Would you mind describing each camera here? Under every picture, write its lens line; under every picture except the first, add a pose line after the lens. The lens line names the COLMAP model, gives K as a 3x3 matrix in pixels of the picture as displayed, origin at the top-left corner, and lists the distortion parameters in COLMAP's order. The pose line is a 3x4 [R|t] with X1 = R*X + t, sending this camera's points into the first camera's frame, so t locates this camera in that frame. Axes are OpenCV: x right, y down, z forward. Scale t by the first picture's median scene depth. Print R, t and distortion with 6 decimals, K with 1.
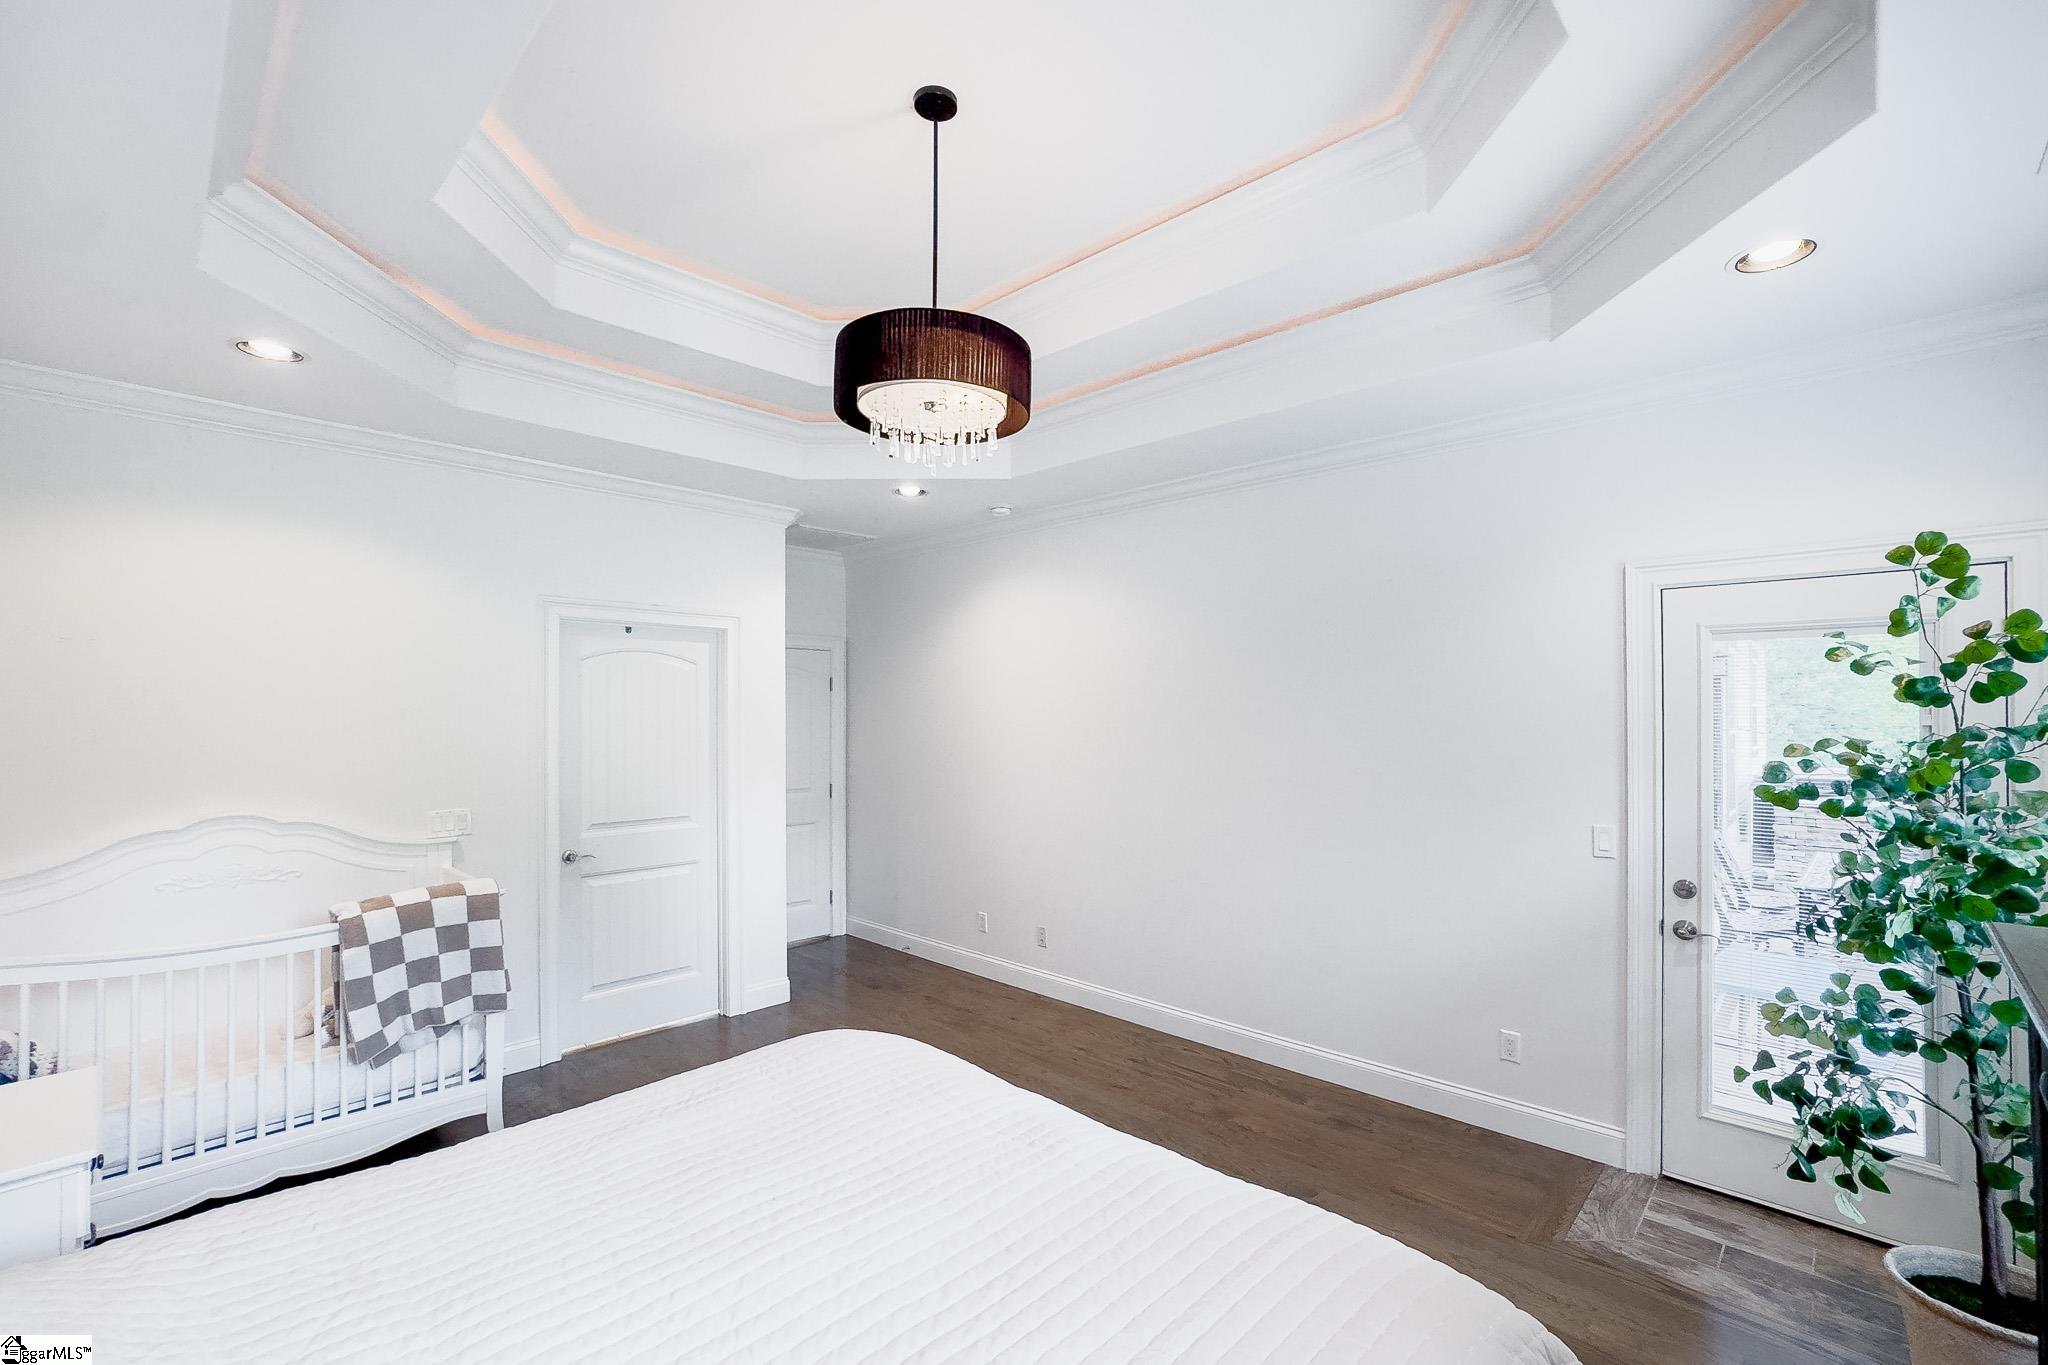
lens RADIAL K [[866.1, 0, 1025.8], [0, 866.1, 706.1], [0, 0, 1]] dist [-0.000712, -0.000033]
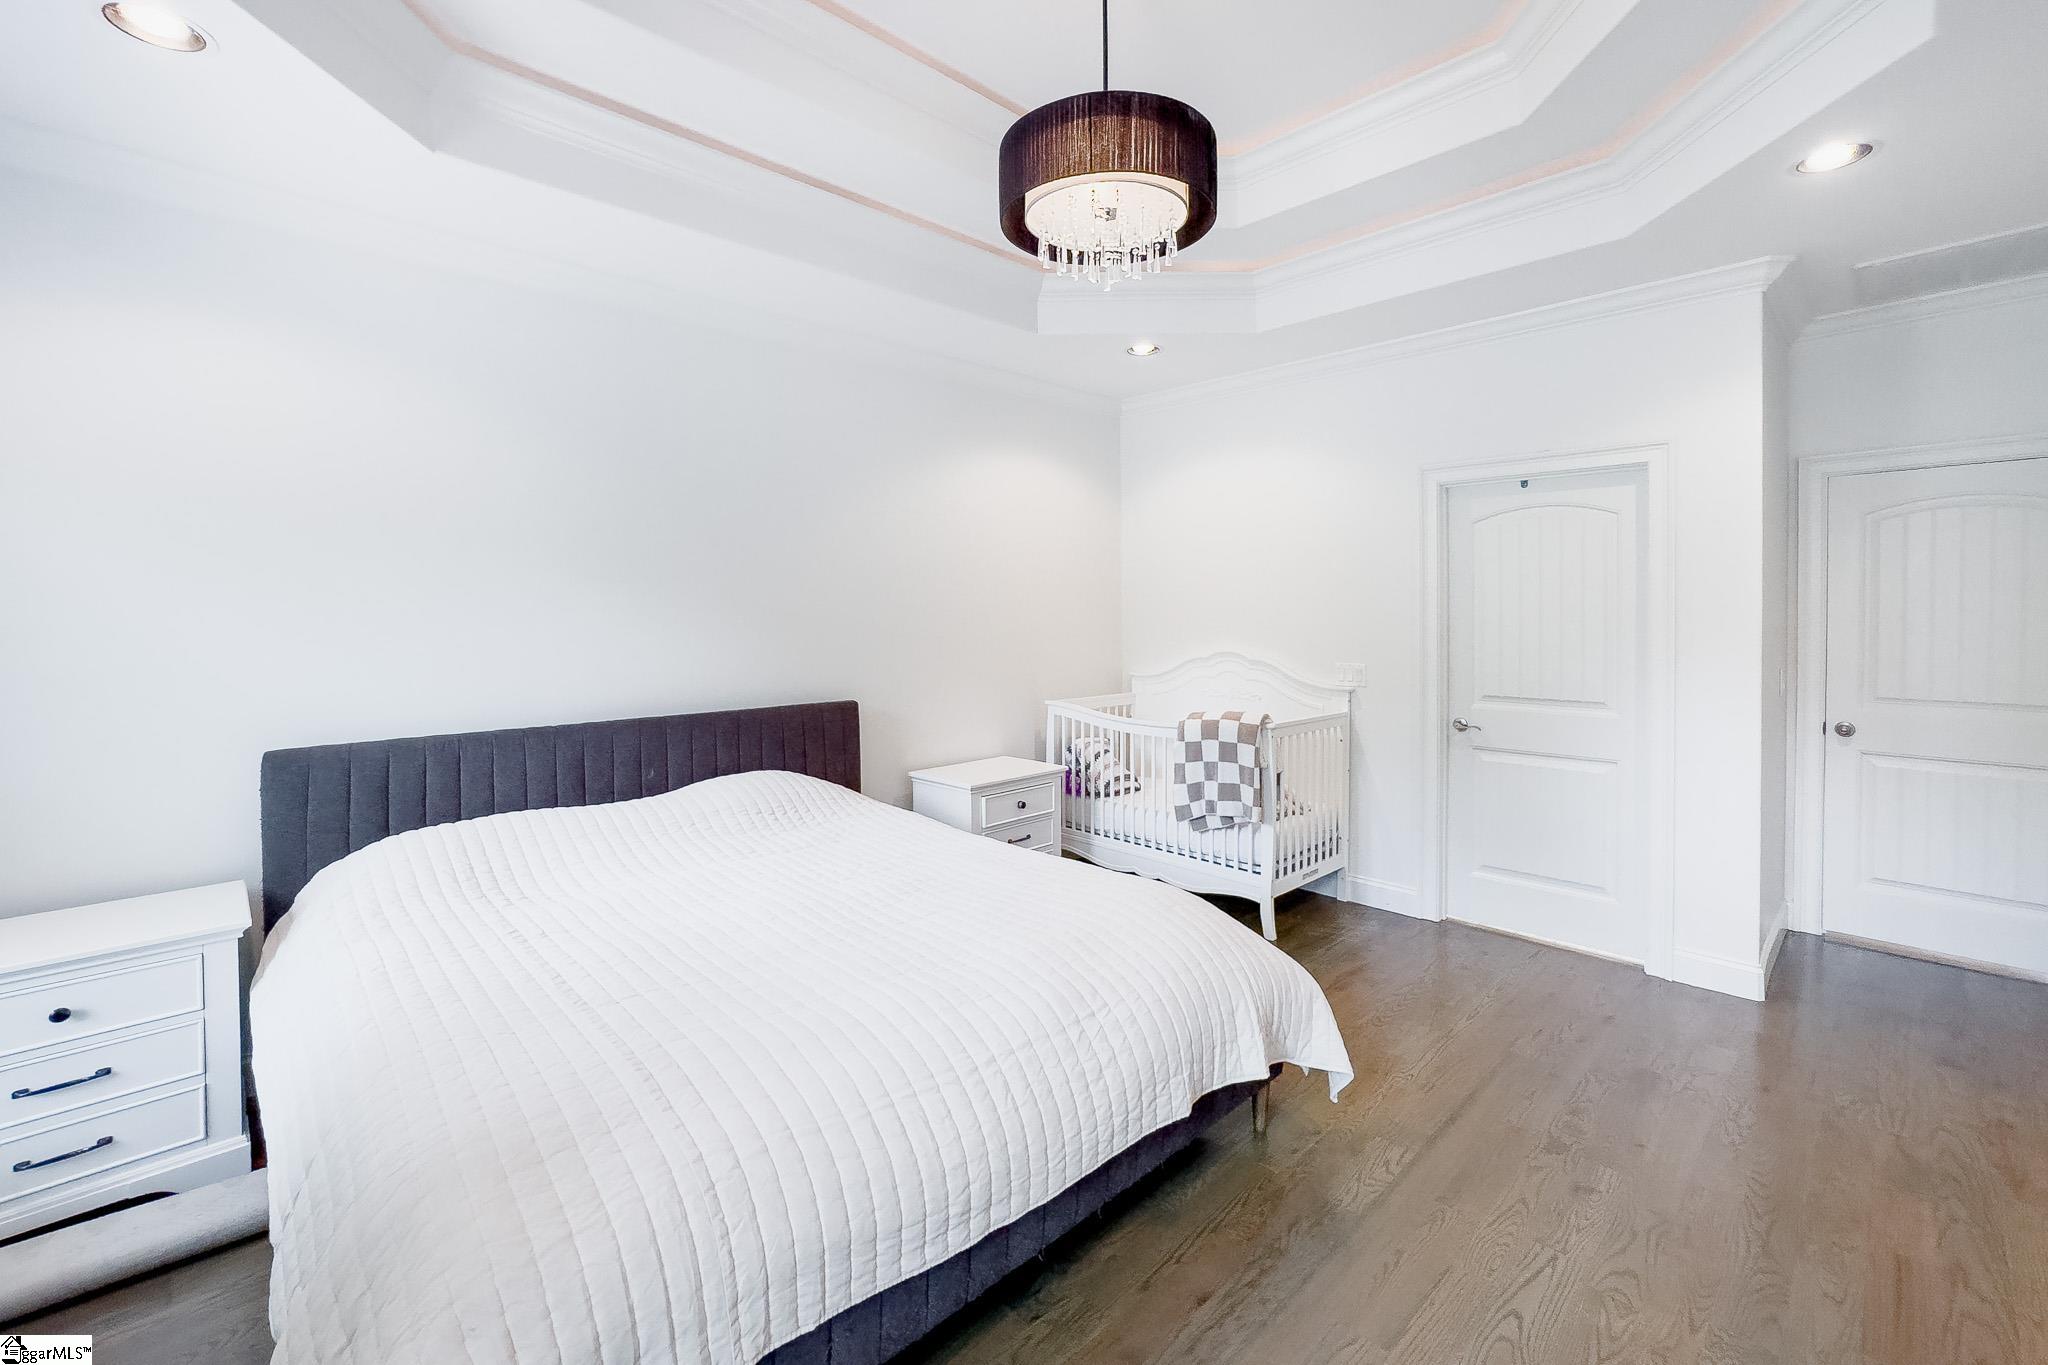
lens RADIAL K [[882.8, 0, 1074.2], [0, 882.8, 625.7], [0, 0, 1]] dist [-0.000010, 0.000028]
pose [[0.000768, 0.021715, -0.999764, 0.511753], [0.011788, 0.999695, 0.021722, 0.036932], [0.999930, -0.011802, 0.000512, 0.605649]]
